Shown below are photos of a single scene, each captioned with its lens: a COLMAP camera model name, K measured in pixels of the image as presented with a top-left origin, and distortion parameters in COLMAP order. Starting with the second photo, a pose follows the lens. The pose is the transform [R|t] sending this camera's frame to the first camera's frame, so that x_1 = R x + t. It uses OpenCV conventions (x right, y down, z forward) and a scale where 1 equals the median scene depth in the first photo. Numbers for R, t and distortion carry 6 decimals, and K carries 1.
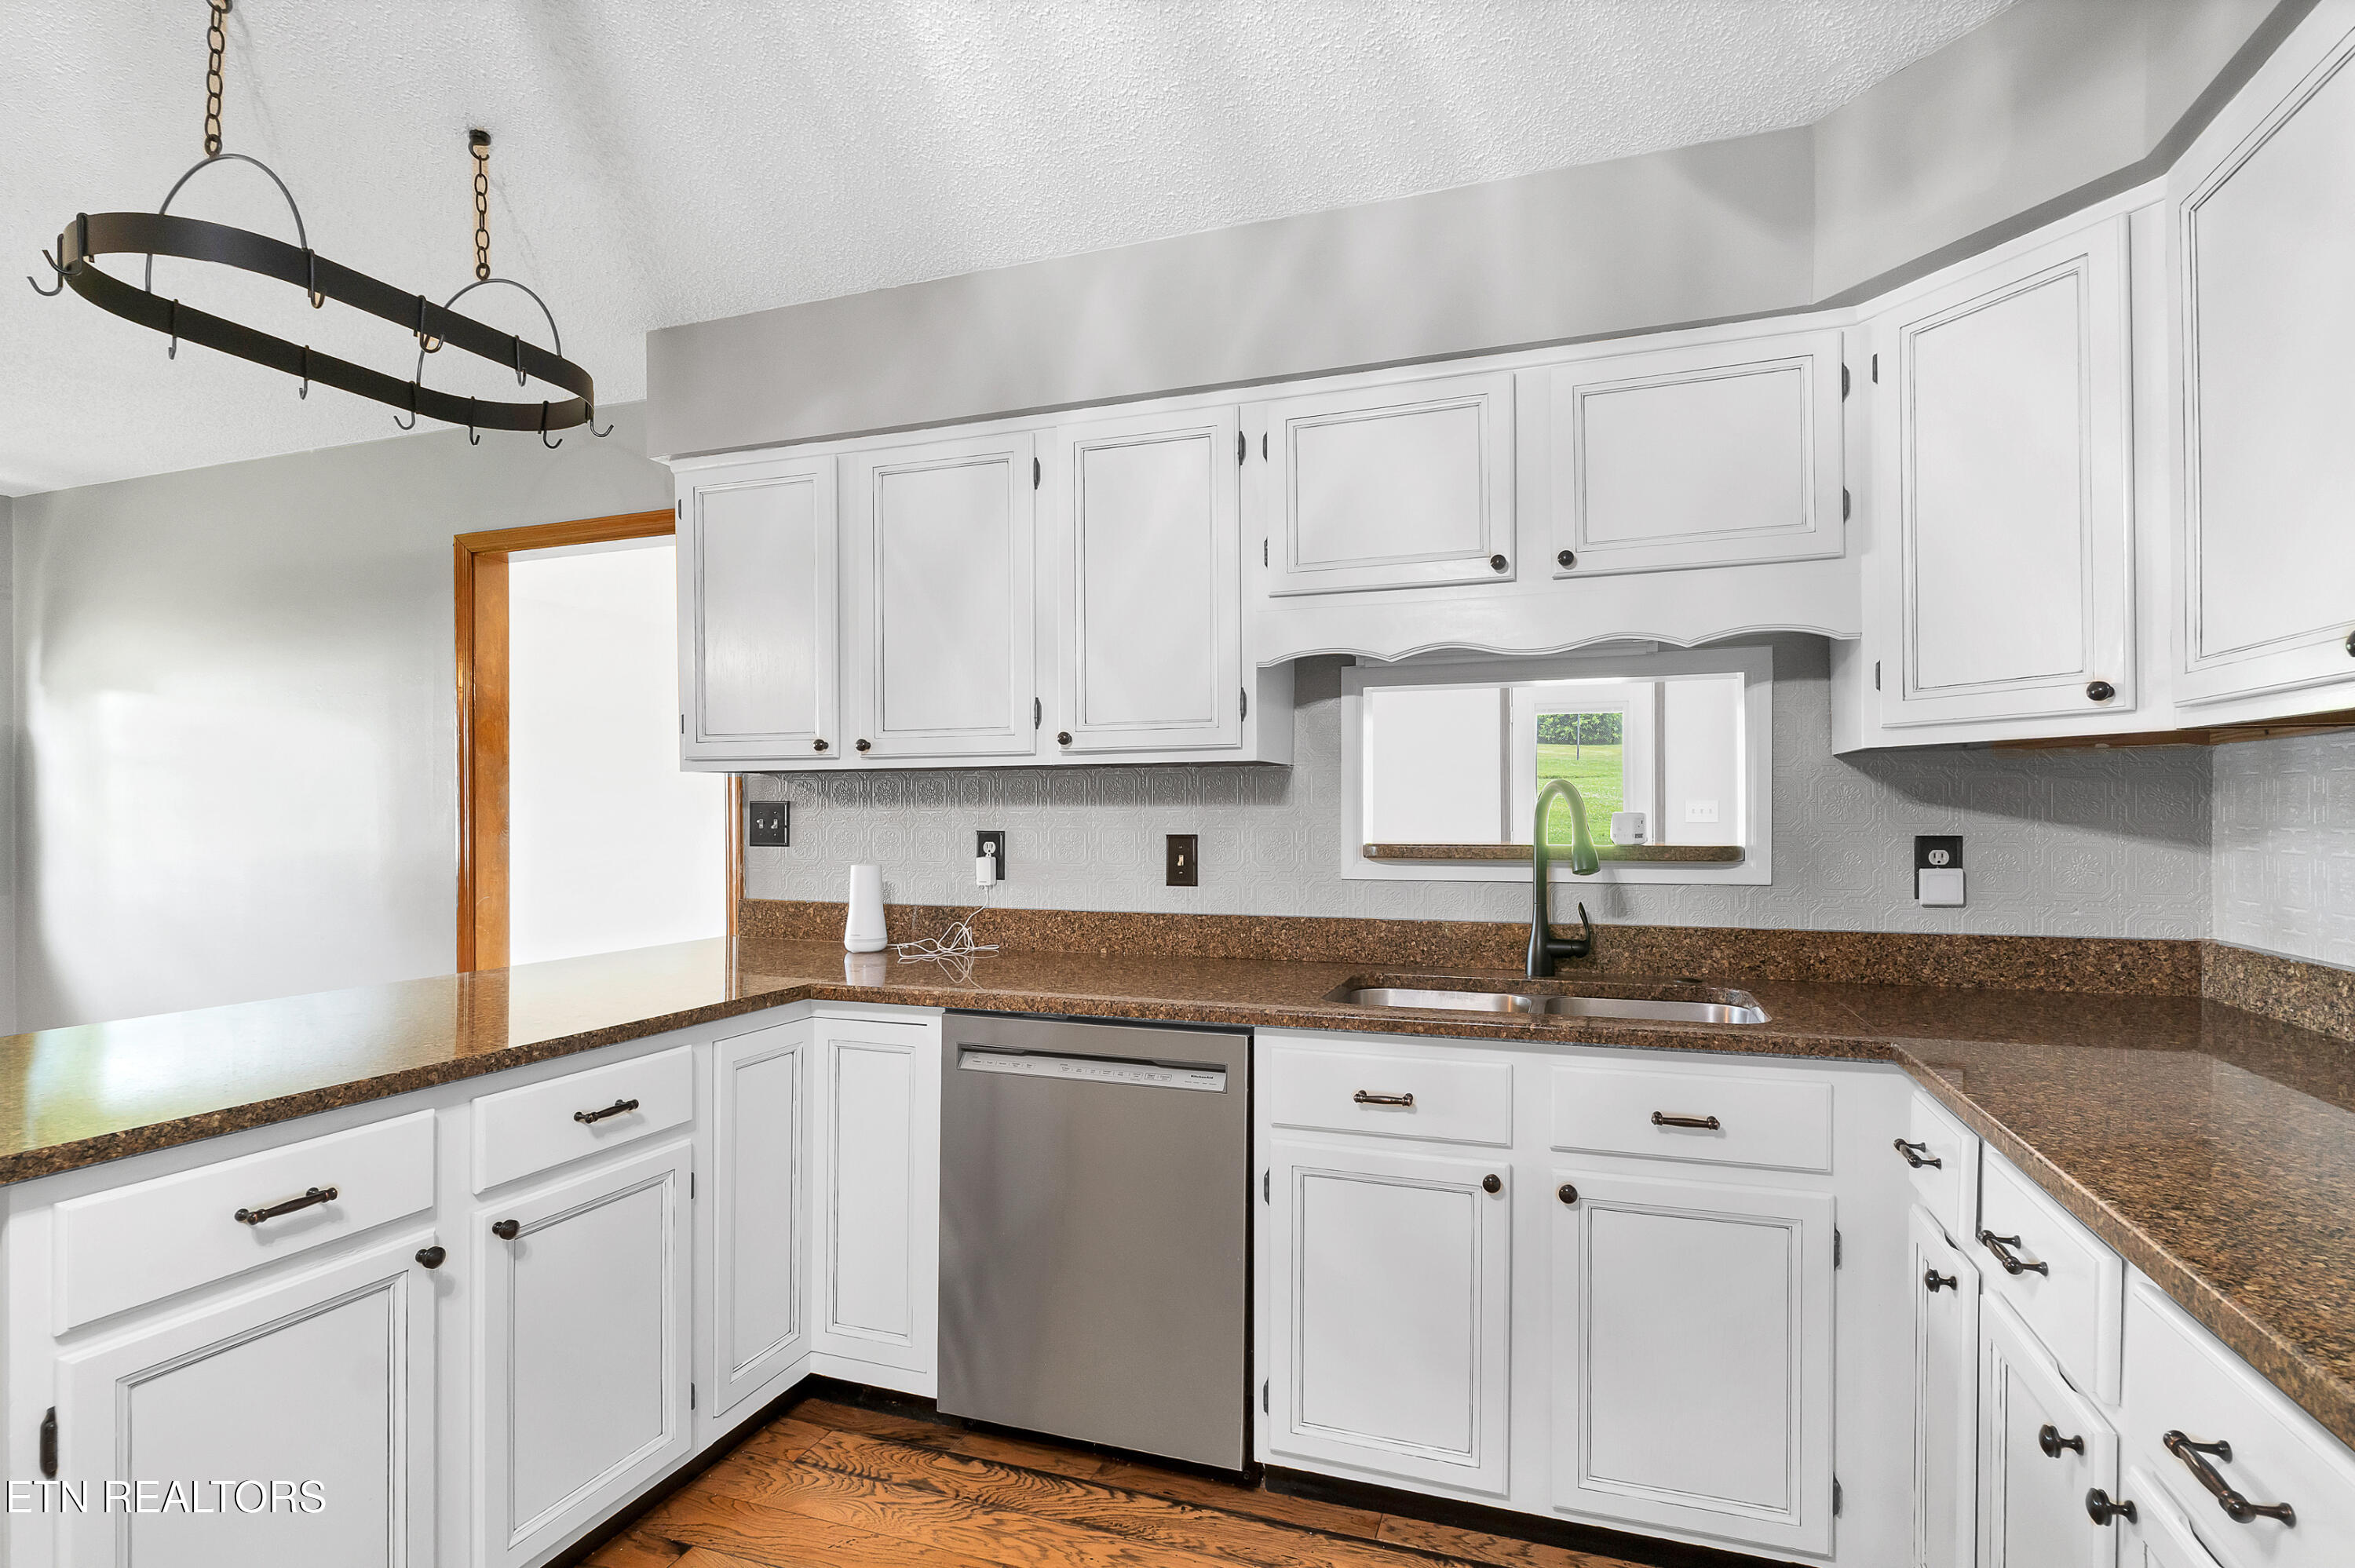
lens RADIAL K [[1123.1, 0, 1257.9], [0, 1123.1, 811.2], [0, 0, 1]] dist [-0.008029, 0.000391]
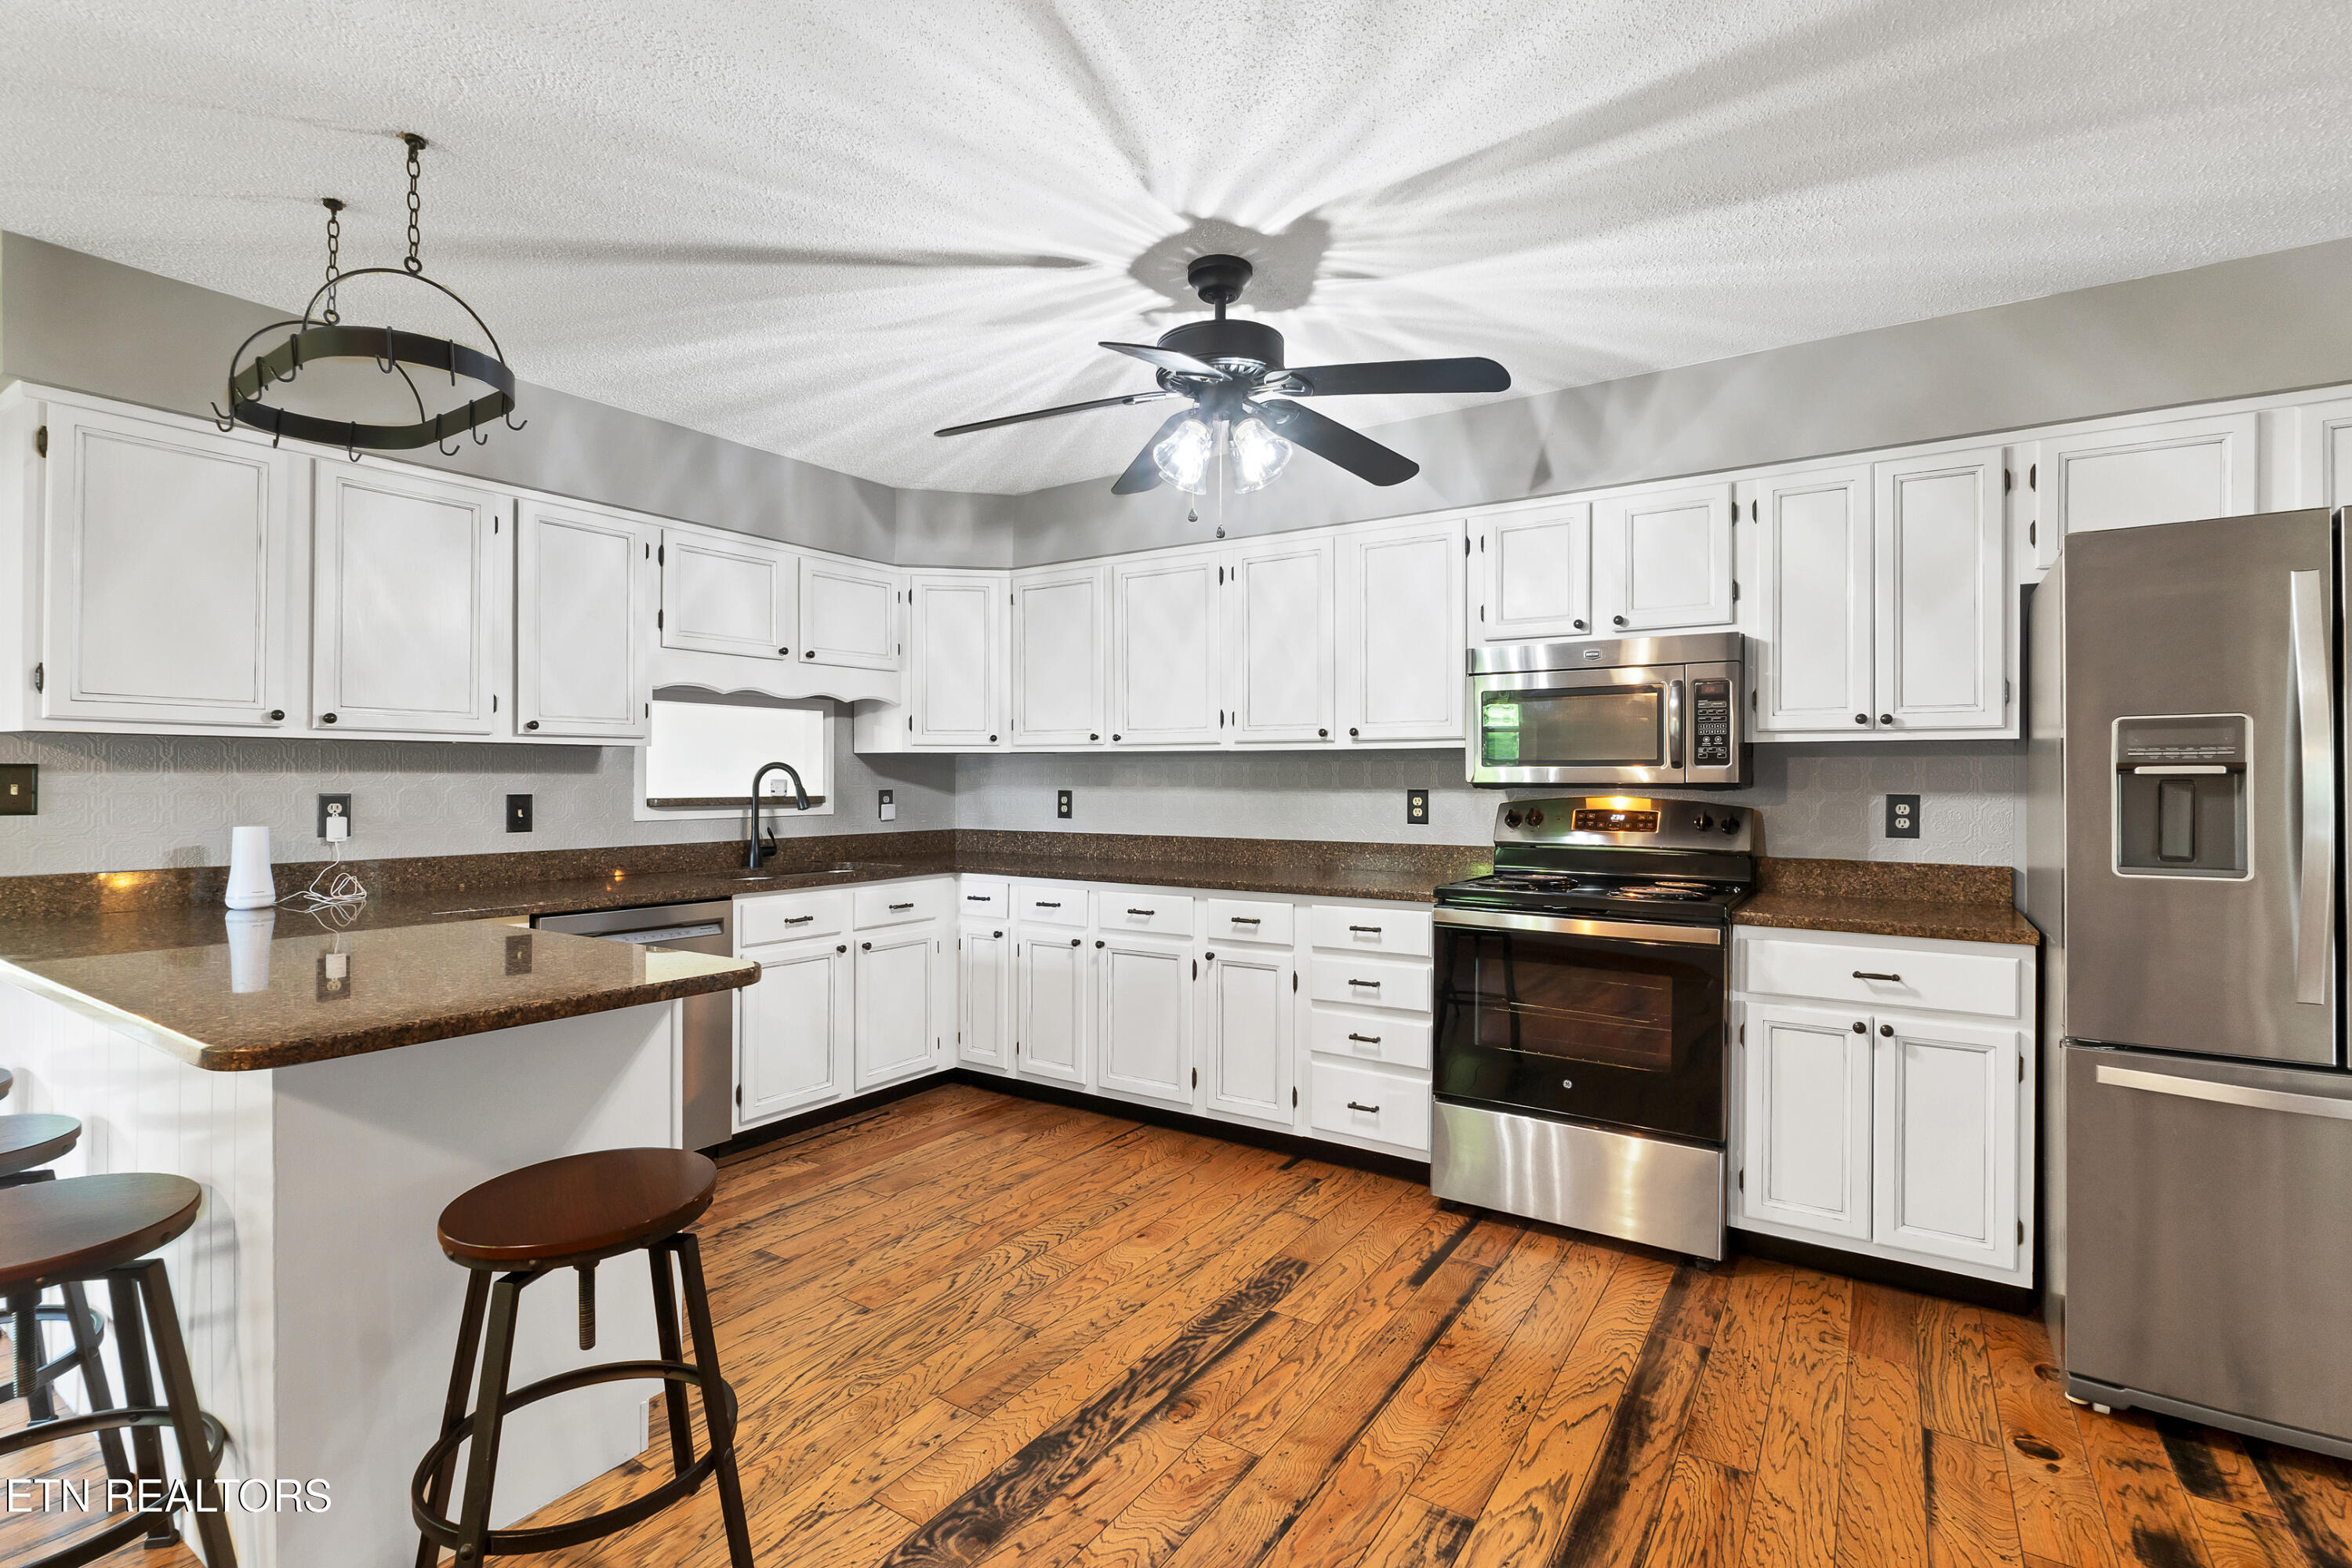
lens RADIAL K [[1095.6, 0, 1160.0], [0, 1095.6, 777.2], [0, 0, 1]] dist [0.008319, 0.000028]
pose [[0.248947, 0.004746, 0.968505, -1.400562], [-0.002791, 0.999987, -0.004183, 0.003781], [-0.968513, -0.001662, 0.248957, -0.103397]]
